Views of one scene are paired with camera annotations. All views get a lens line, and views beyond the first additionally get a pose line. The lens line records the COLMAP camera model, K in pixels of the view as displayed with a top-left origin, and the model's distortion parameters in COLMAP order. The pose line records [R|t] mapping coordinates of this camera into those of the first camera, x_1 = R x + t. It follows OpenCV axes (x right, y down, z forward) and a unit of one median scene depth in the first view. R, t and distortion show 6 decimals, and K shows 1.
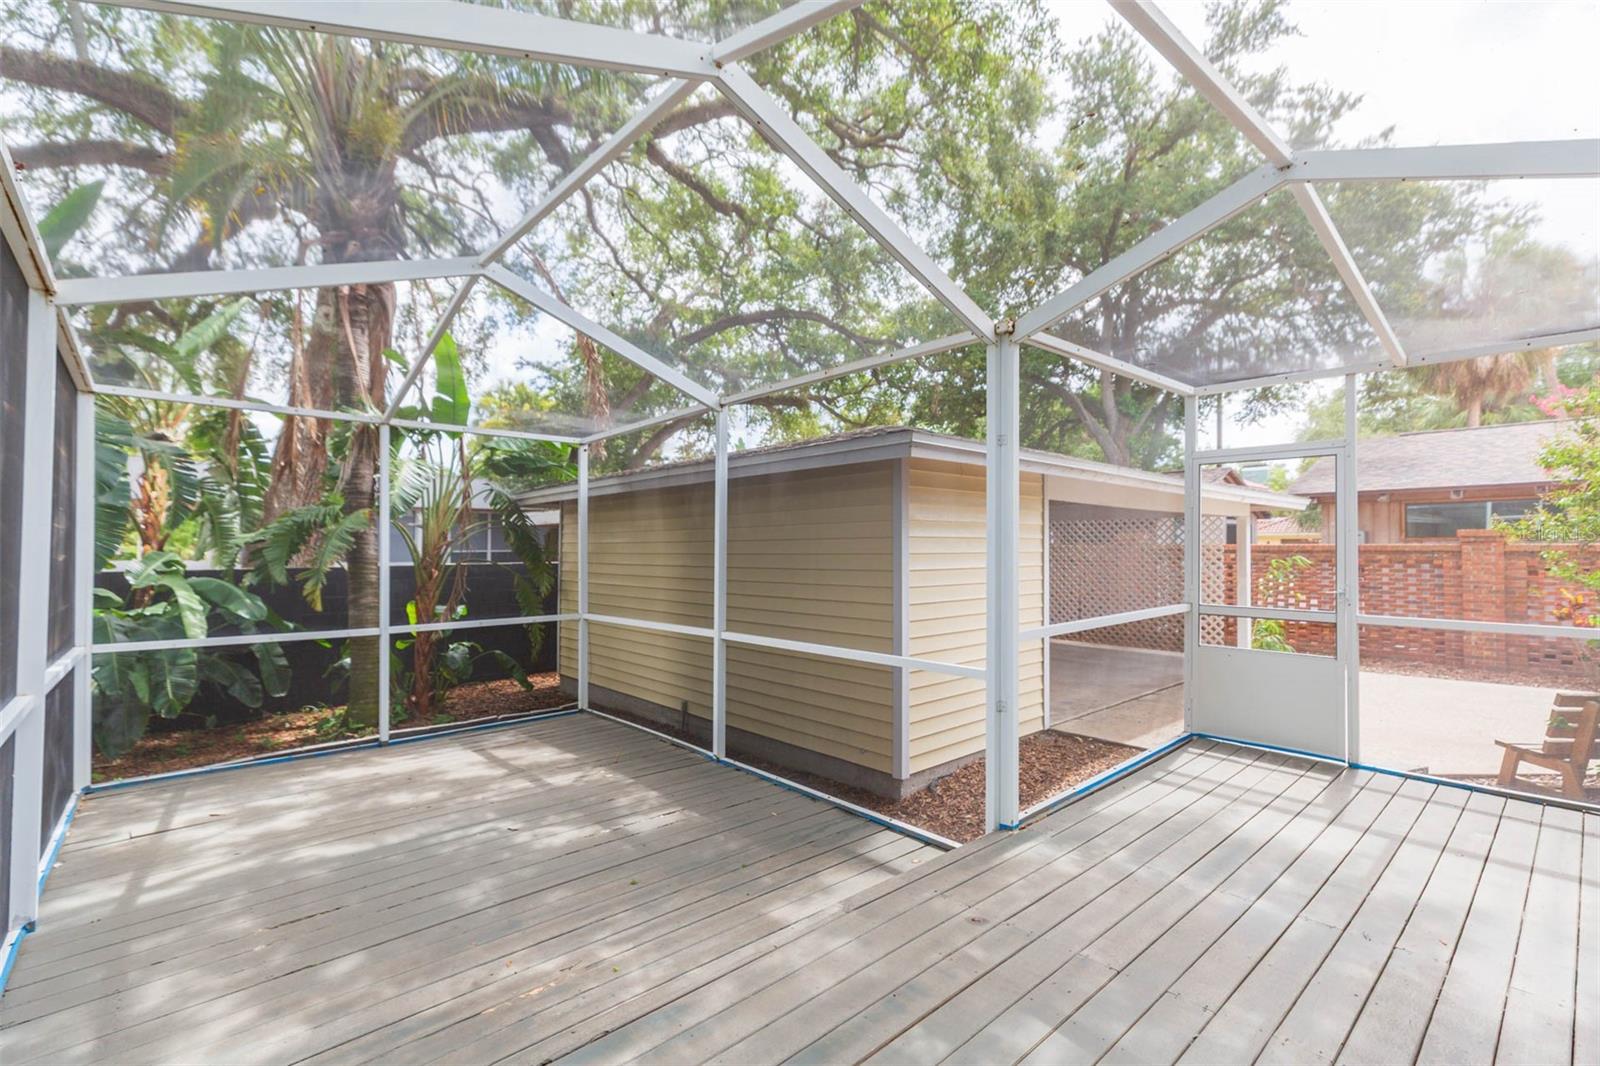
lens RADIAL K [[731.9, 0, 786.1], [0, 731.9, 530.0], [0, 0, 1]] dist [0.006925, -0.001190]
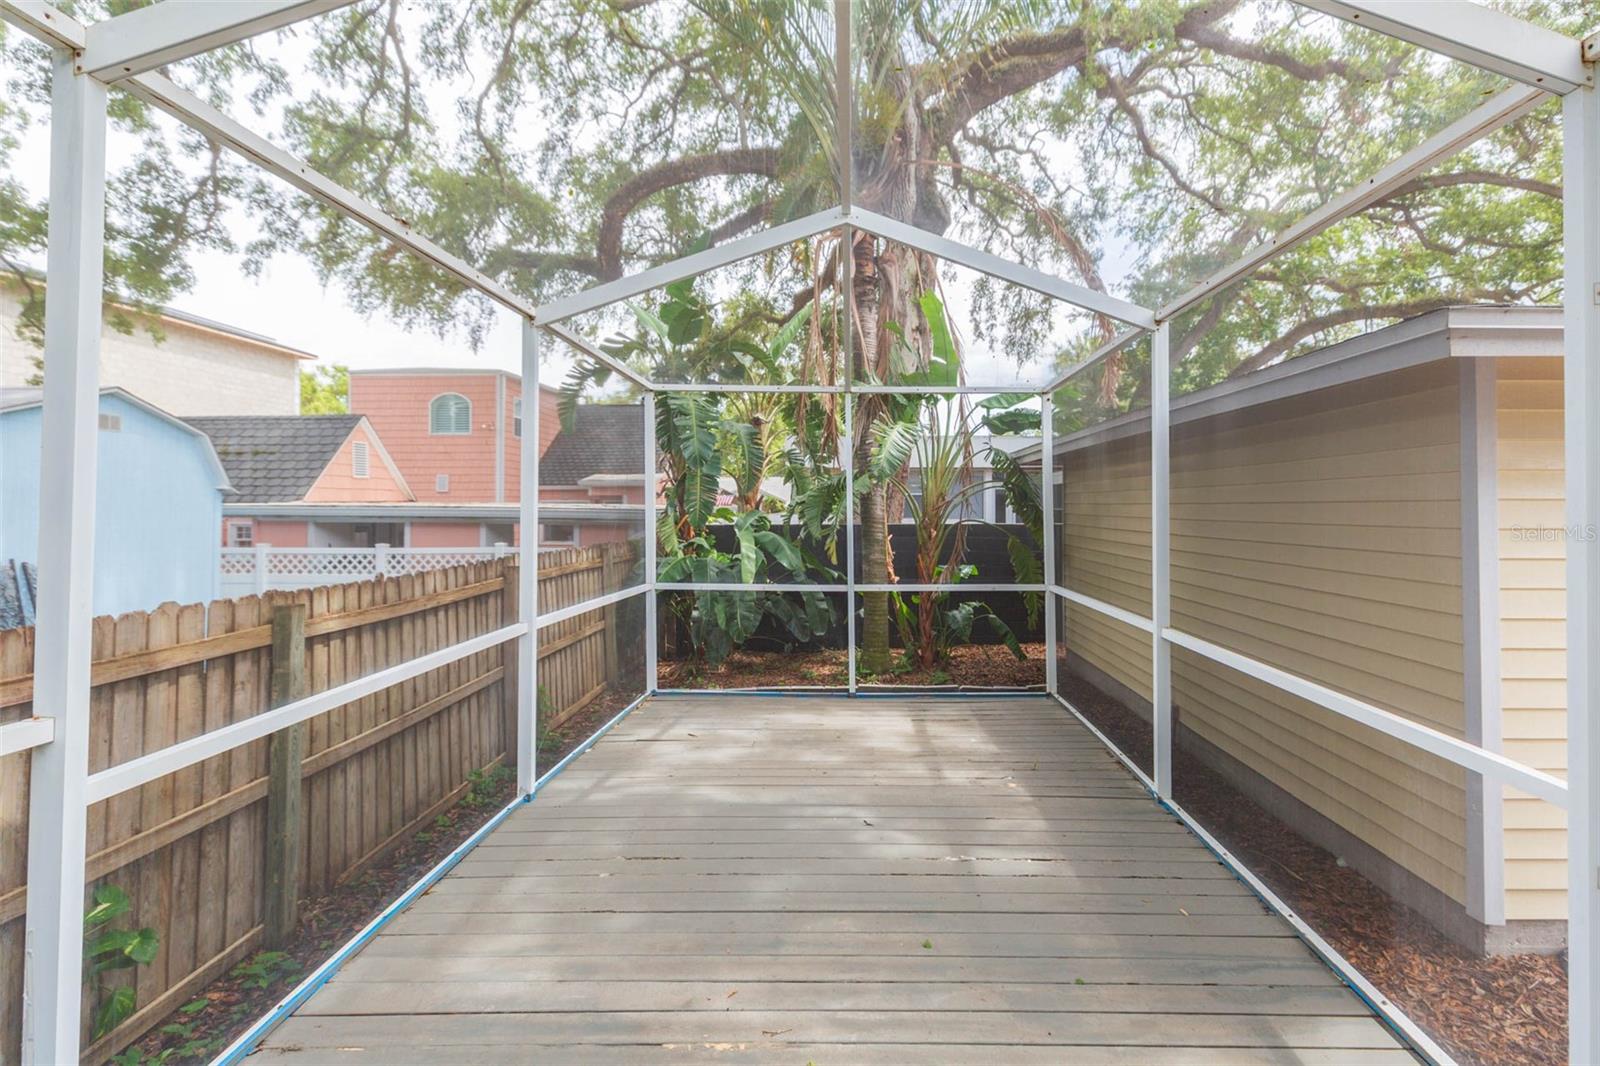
lens RADIAL K [[731.9, 0, 831.1], [0, 731.9, 493.0], [0, 0, 1]] dist [0.006925, -0.001190]
pose [[0.745413, -0.007685, -0.666558, 0.154351], [0.013427, 0.999904, 0.003487, -0.004771], [0.666467, -0.011550, 0.745445, 0.221101]]
